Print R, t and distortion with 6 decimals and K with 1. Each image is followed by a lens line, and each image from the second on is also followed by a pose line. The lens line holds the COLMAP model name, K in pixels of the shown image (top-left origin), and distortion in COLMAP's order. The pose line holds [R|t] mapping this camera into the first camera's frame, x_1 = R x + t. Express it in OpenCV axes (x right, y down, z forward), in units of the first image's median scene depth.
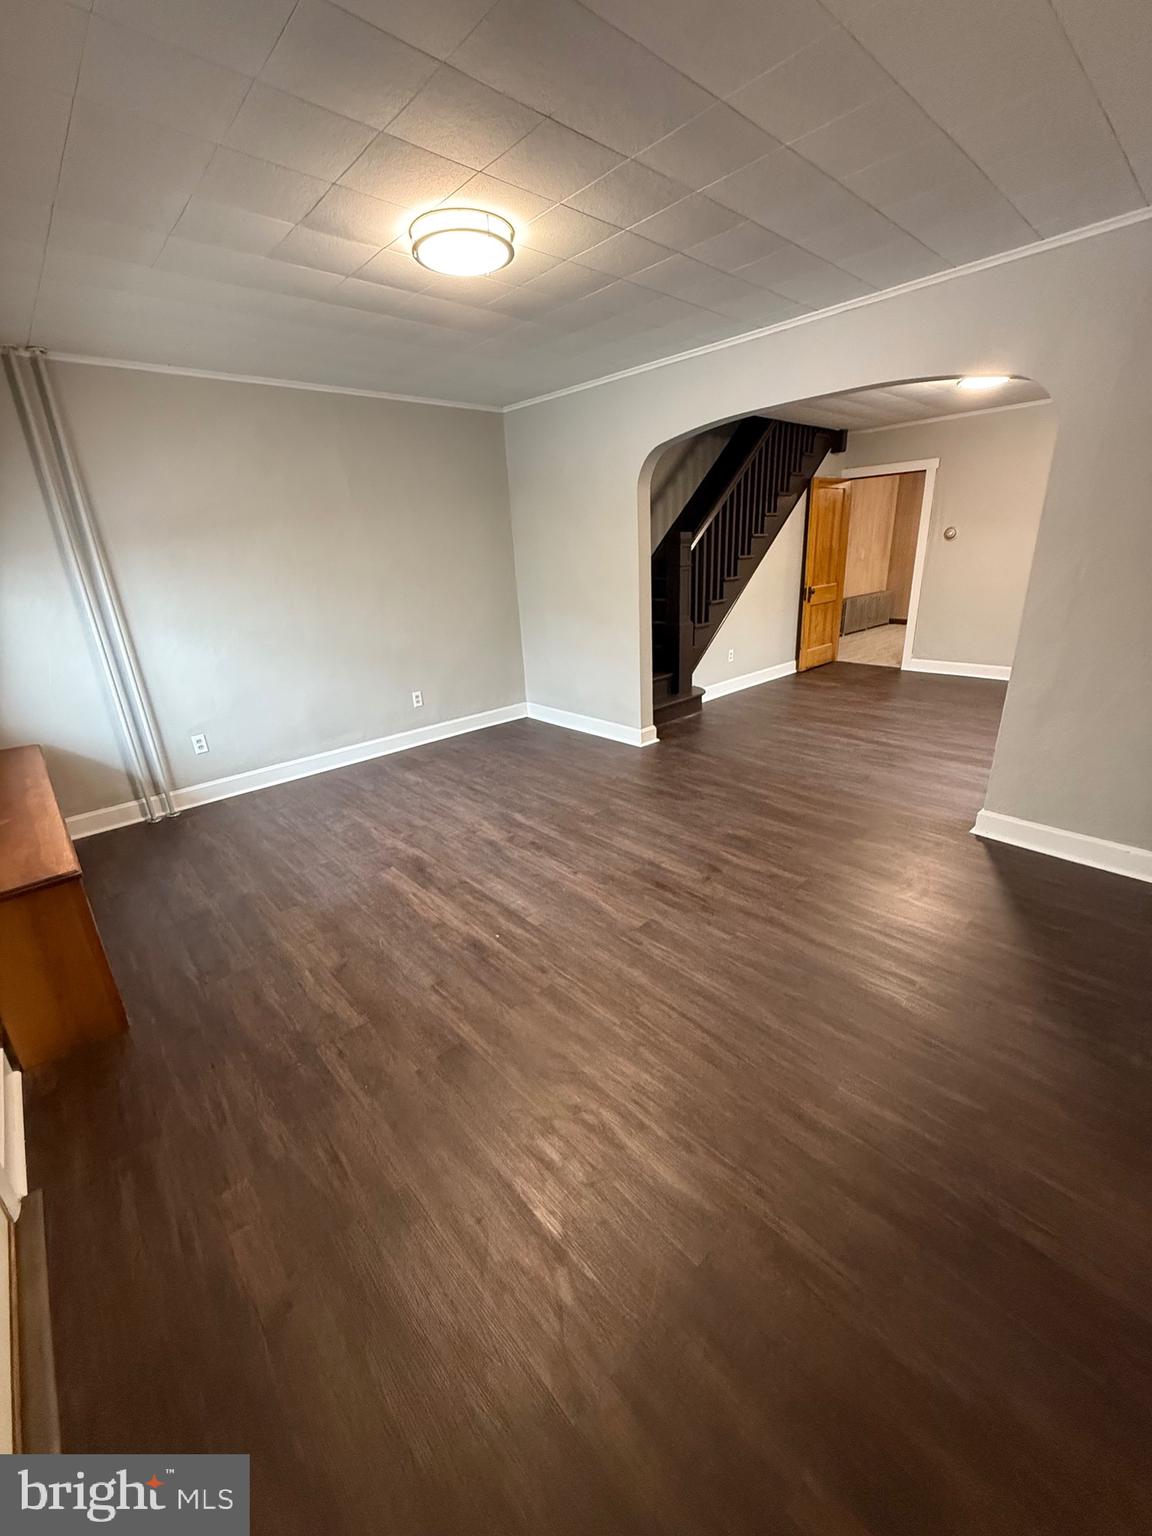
lens RADIAL K [[613.7, 0, 575.3], [0, 613.7, 764.4], [0, 0, 1]] dist [0.000443, 0.000190]
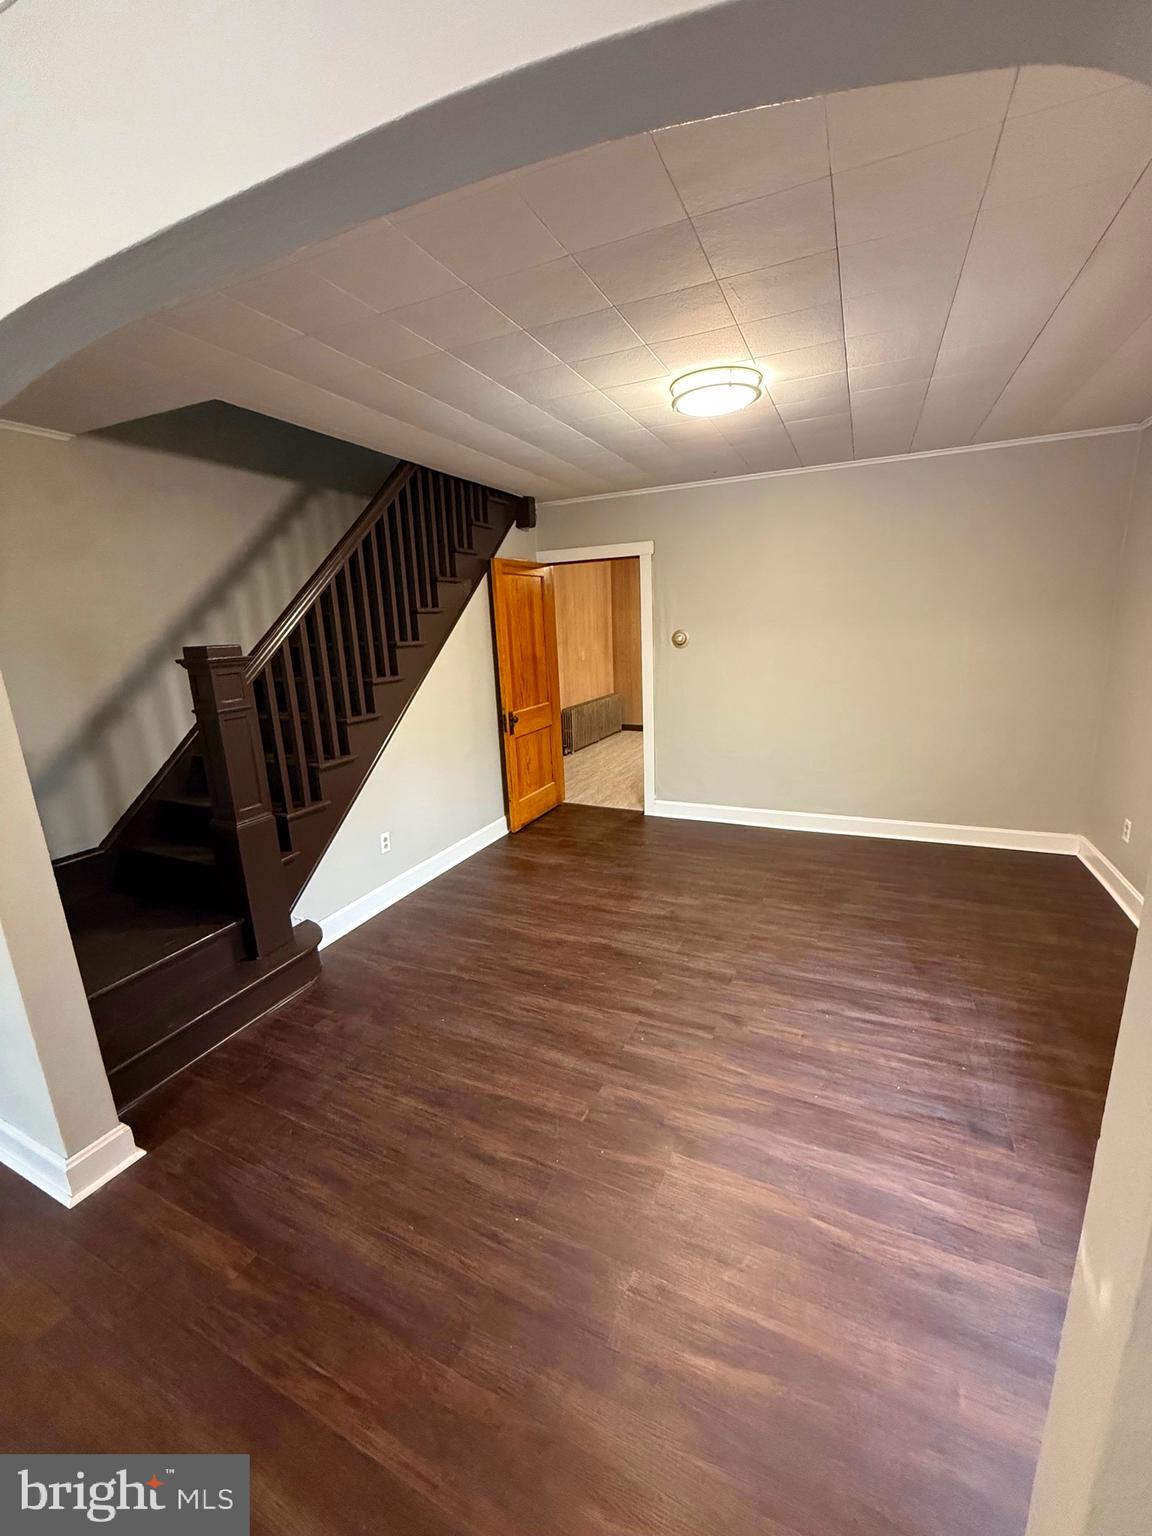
lens RADIAL K [[613.7, 0, 572.6], [0, 613.7, 766.2], [0, 0, 1]] dist [0.000443, 0.000190]
pose [[0.927669, -0.077266, 0.365323, 0.193595], [0.121837, 0.987445, -0.100535, -0.153933], [-0.352968, 0.137773, 0.925436, 0.354915]]
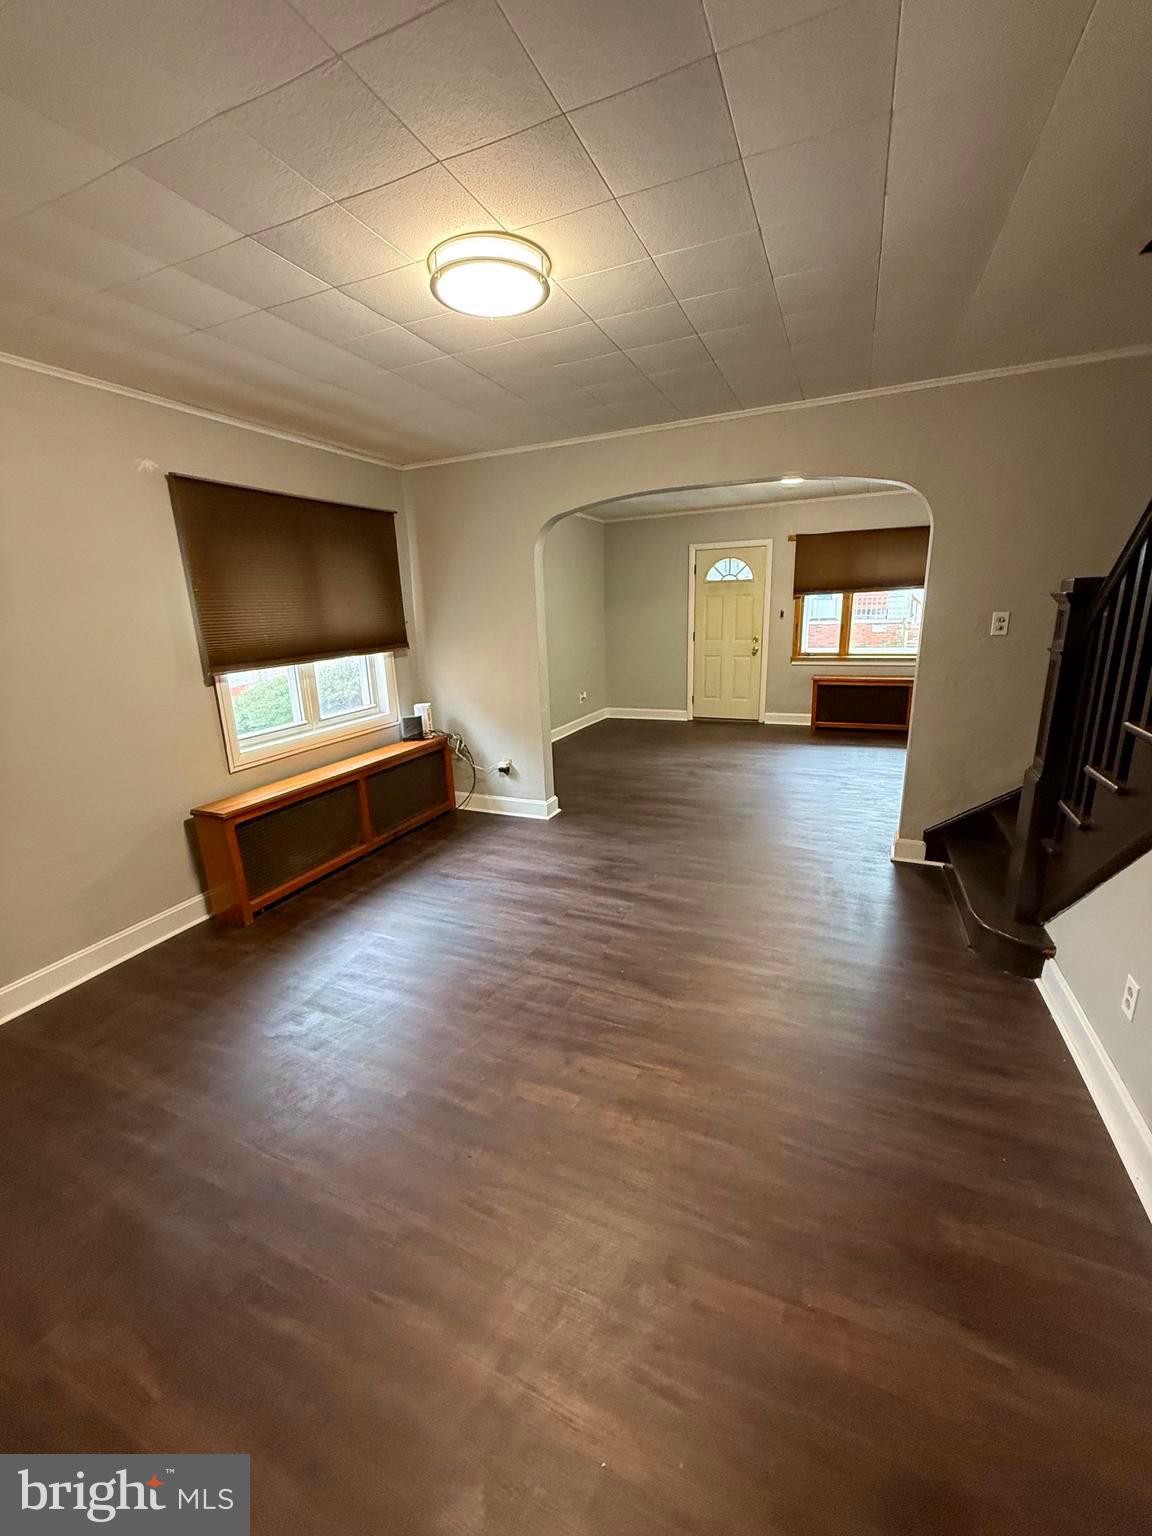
lens RADIAL K [[613.7, 0, 575.9], [0, 613.7, 766.0], [0, 0, 1]] dist [0.000443, 0.000190]
pose [[-0.913303, 0.178256, -0.366201, 0.530033], [-0.059613, 0.830944, 0.553154, -0.376746], [0.402896, 0.527027, -0.748276, 0.966913]]
